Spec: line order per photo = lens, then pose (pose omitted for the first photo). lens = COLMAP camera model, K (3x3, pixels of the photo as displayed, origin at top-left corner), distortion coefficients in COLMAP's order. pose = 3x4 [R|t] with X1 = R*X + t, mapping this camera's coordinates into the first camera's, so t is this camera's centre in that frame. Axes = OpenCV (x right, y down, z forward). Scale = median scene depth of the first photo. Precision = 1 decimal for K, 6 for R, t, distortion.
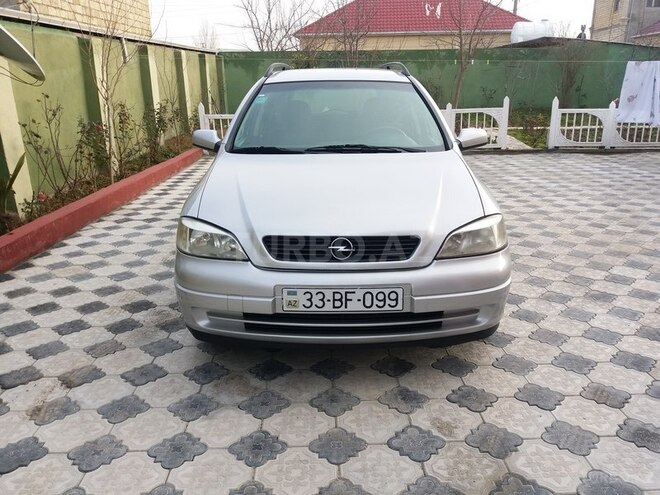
lens RADIAL K [[531.8, 0, 329.0], [0, 531.8, 242.1], [0, 0, 1]] dist [0.002924, -0.019829]
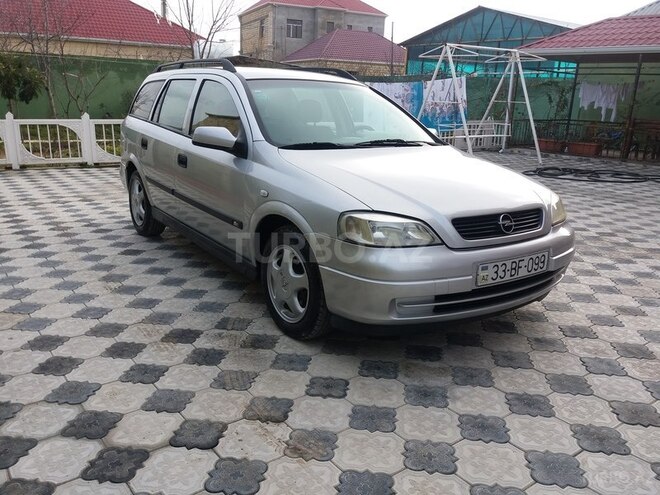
lens RADIAL K [[531.8, 0, 328.8], [0, 531.8, 252.6], [0, 0, 1]] dist [0.002924, -0.019829]
pose [[0.827688, -0.117910, 0.548662, -0.926312], [0.122662, 0.992049, 0.028152, -0.005787], [-0.547620, 0.043999, 0.835570, 0.261045]]
